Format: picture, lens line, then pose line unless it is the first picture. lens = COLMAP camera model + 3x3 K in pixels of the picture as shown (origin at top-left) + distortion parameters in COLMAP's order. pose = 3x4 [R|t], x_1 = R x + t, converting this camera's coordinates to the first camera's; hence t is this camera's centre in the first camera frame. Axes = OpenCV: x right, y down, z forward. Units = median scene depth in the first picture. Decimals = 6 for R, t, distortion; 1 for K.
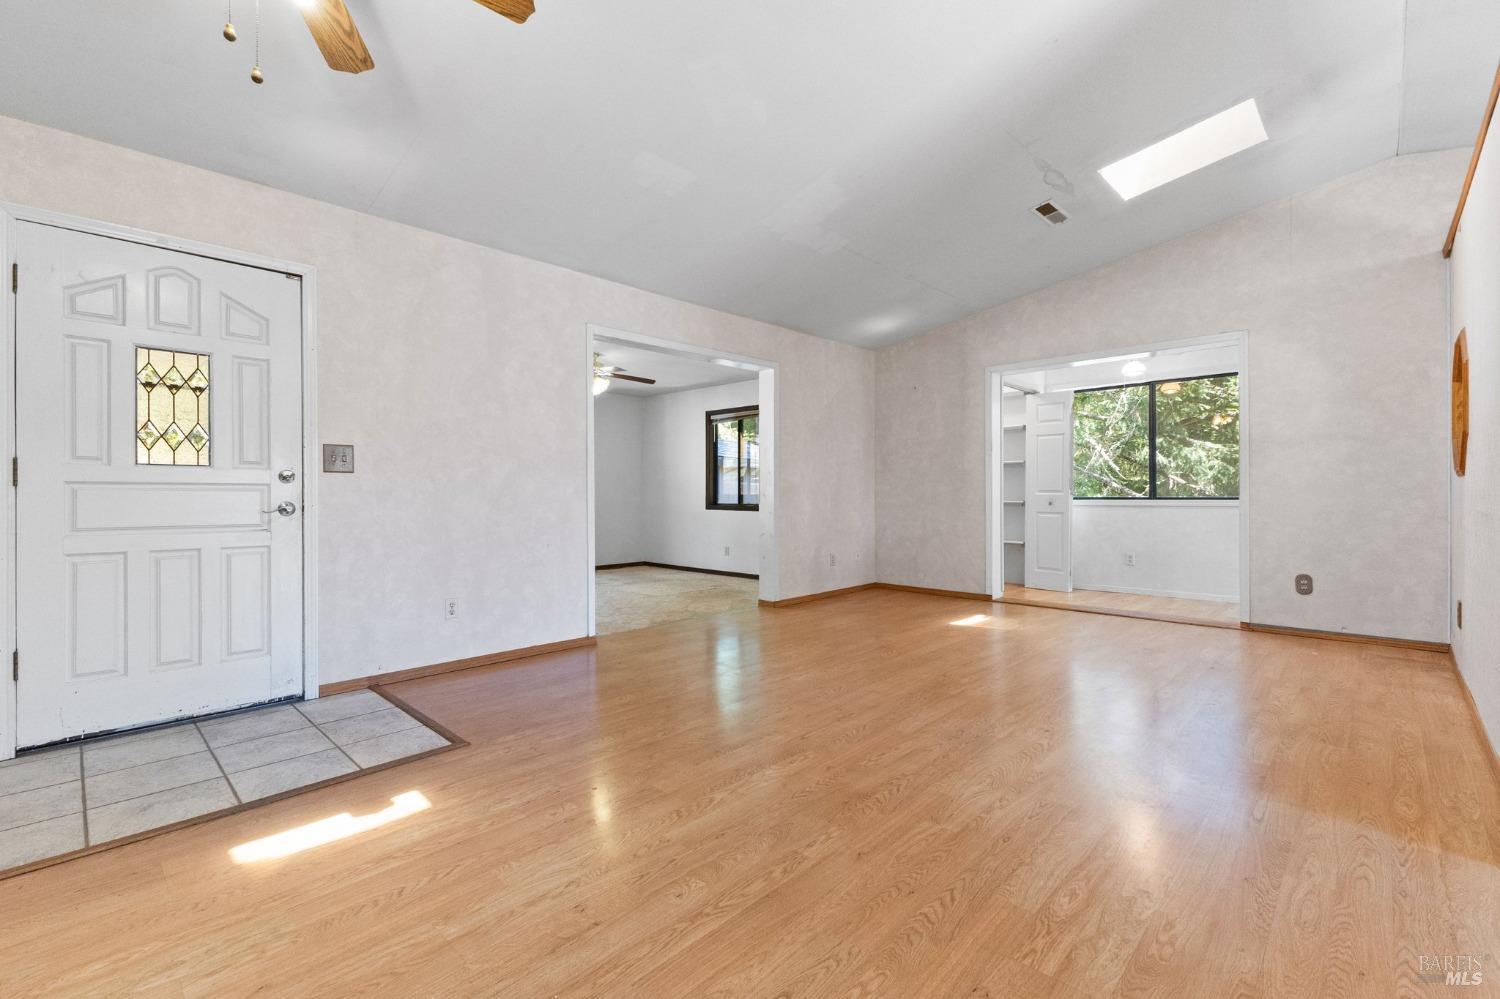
lens RADIAL K [[653.0, 0, 751.4], [0, 653.0, 482.9], [0, 0, 1]] dist [0.014264, -0.002507]
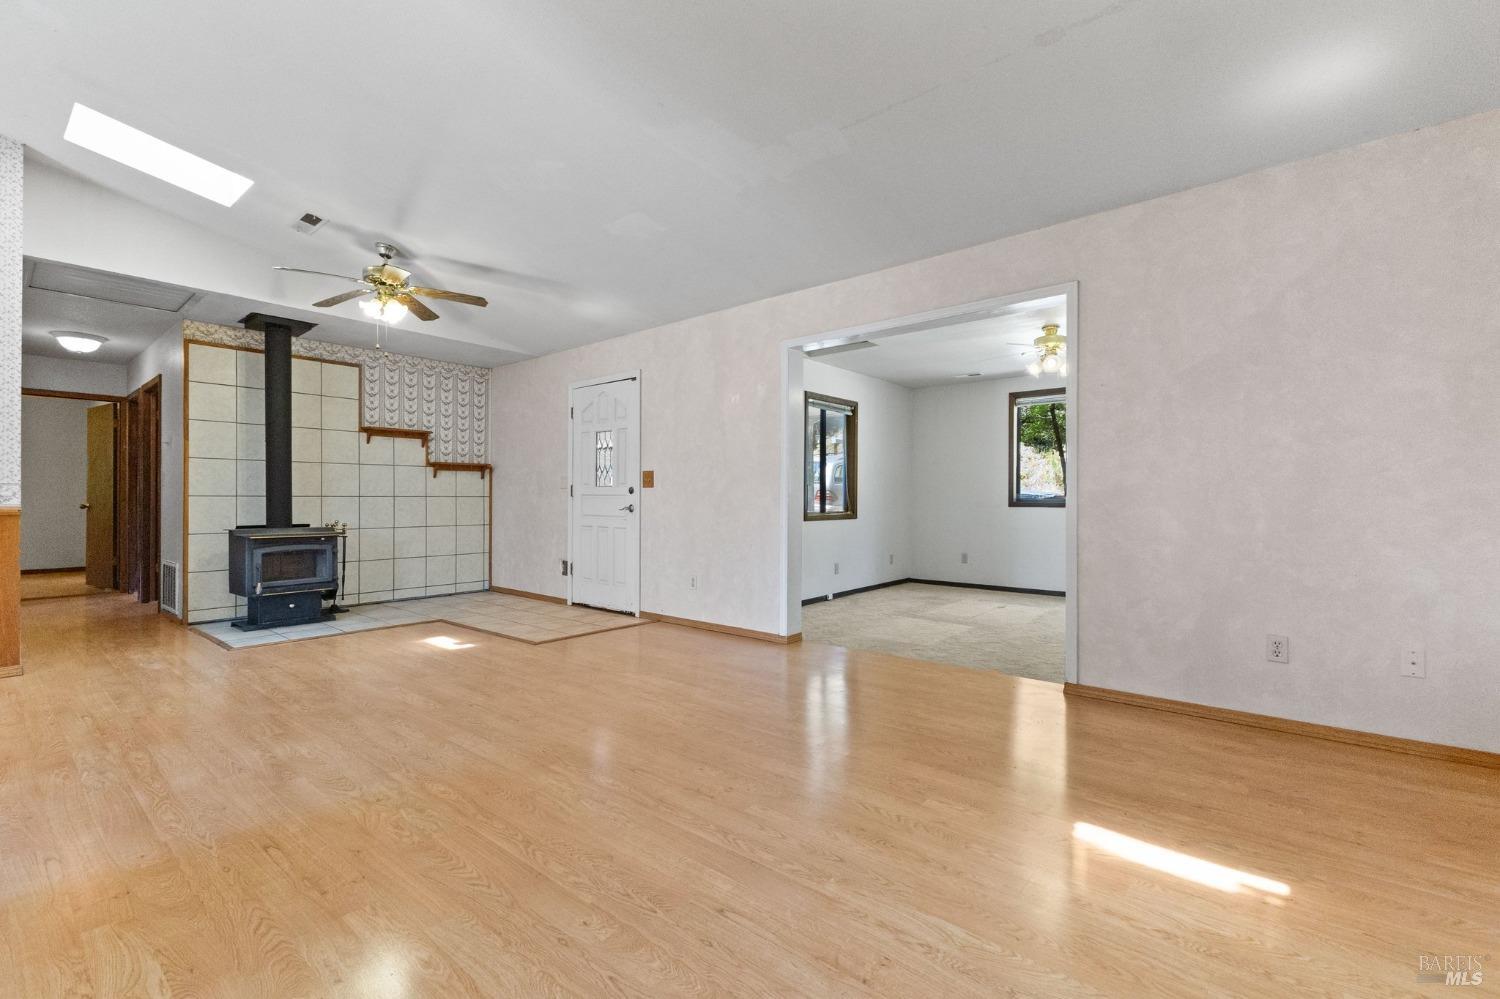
lens RADIAL K [[653.0, 0, 751.6], [0, 653.0, 488.8], [0, 0, 1]] dist [0.014264, -0.002507]
pose [[0.066932, -0.012507, -0.997679, 1.160602], [0.015071, 0.999820, -0.011523, 0.012079], [0.997644, -0.014265, 0.067109, 1.264451]]
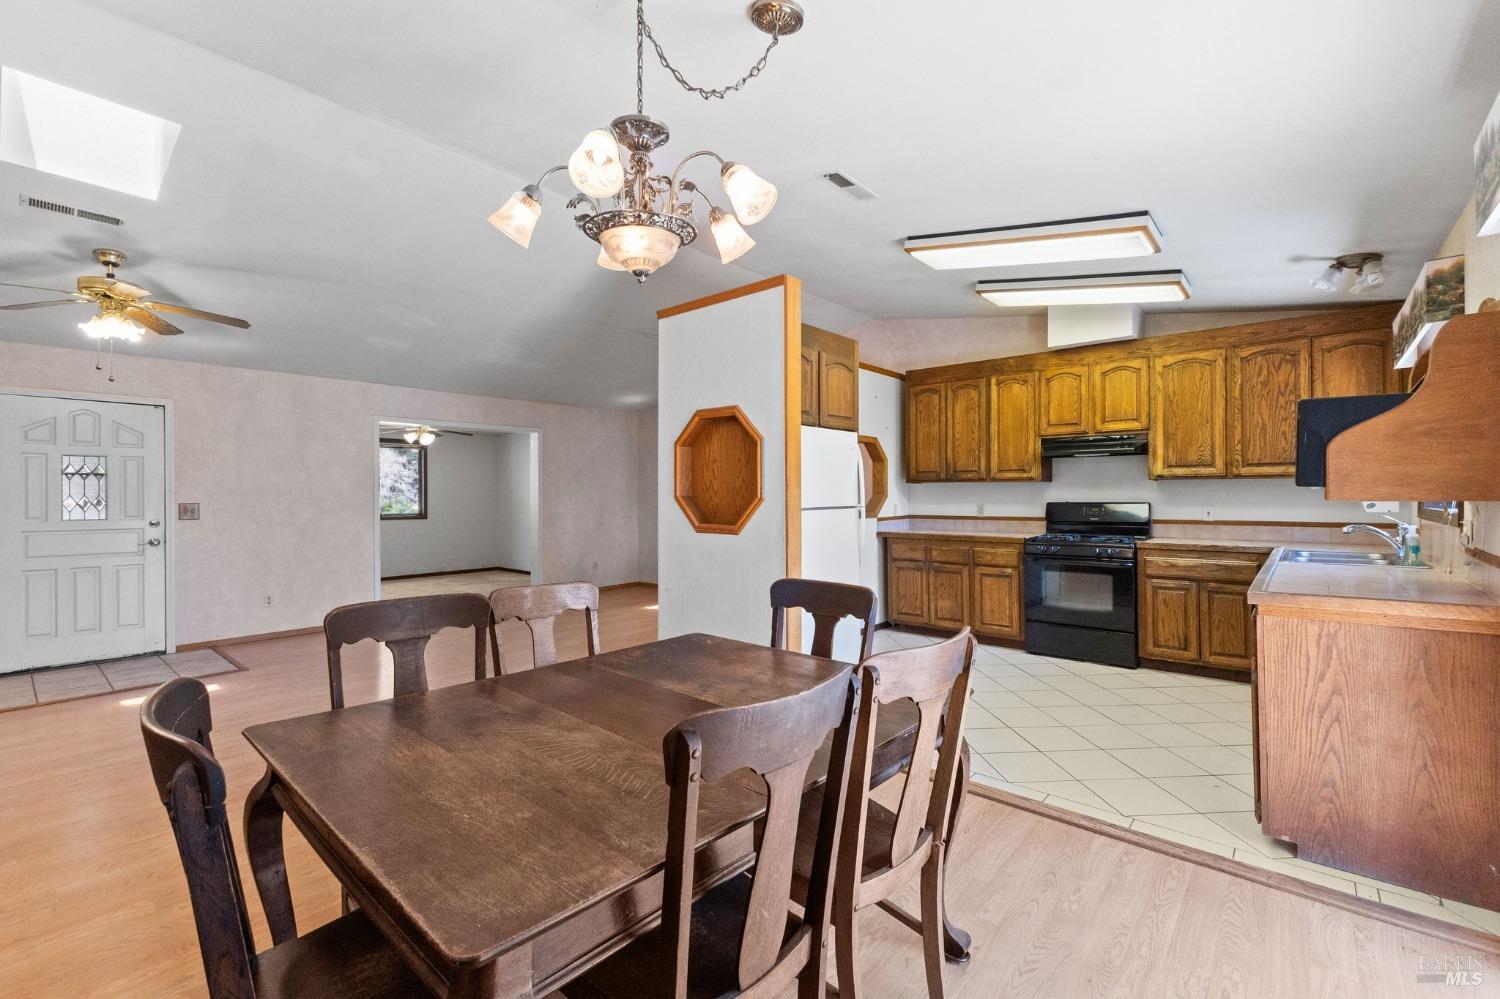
lens RADIAL K [[653.0, 0, 749.6], [0, 653.0, 484.0], [0, 0, 1]] dist [0.014264, -0.002507]
pose [[0.998824, -0.003379, 0.048356, 0.802986], [0.003465, 0.999993, -0.001699, -0.110356], [-0.048350, 0.001864, 0.998829, -0.839508]]
